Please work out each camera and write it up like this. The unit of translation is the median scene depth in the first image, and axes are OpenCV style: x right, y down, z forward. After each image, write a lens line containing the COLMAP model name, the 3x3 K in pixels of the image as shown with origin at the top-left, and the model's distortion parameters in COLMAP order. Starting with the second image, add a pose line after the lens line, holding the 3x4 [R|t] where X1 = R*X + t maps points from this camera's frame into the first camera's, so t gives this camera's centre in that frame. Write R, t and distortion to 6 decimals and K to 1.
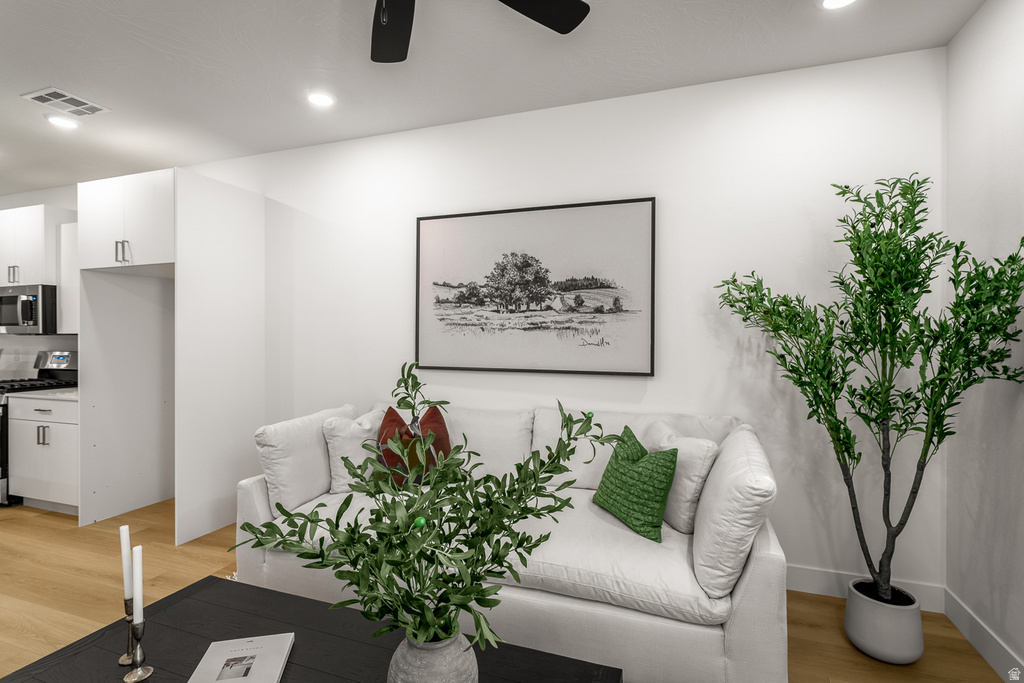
lens RADIAL K [[493.5, 0, 508.5], [0, 493.5, 338.6], [0, 0, 1]] dist [-0.036571, 0.017912]
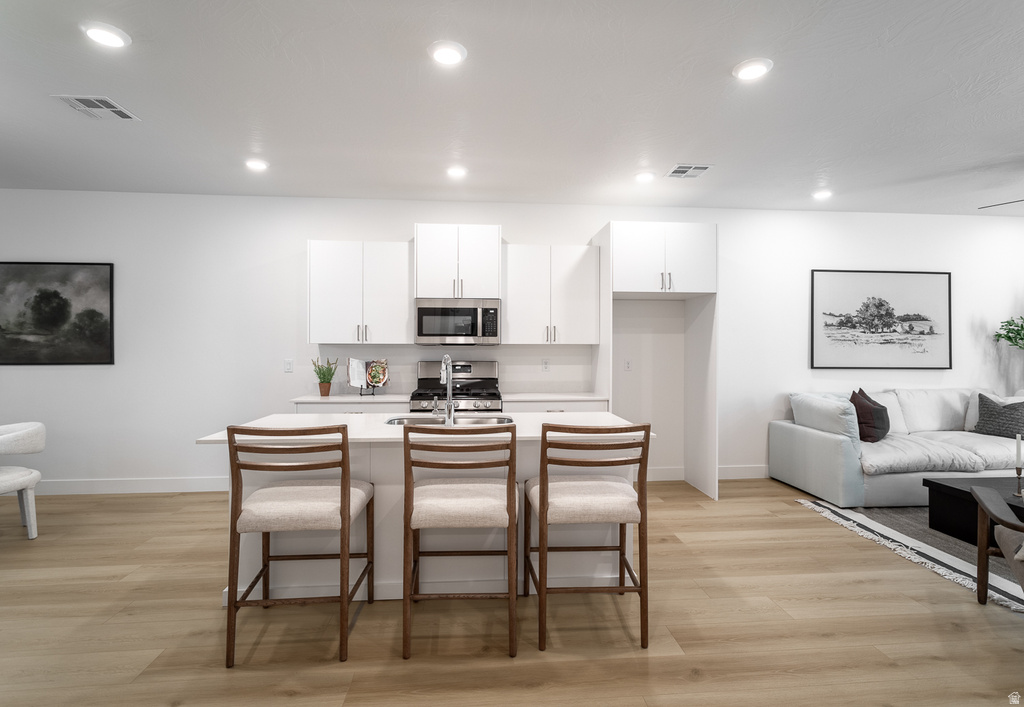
lens RADIAL K [[506.7, 0, 512.0], [0, 506.7, 353.5], [0, 0, 1]] dist [0.002759, 0.000413]
pose [[0.907199, -0.001321, 0.420700, -1.811774], [0.000167, 0.999996, 0.002779, 0.010563], [-0.420702, -0.002451, 0.907196, -0.037324]]
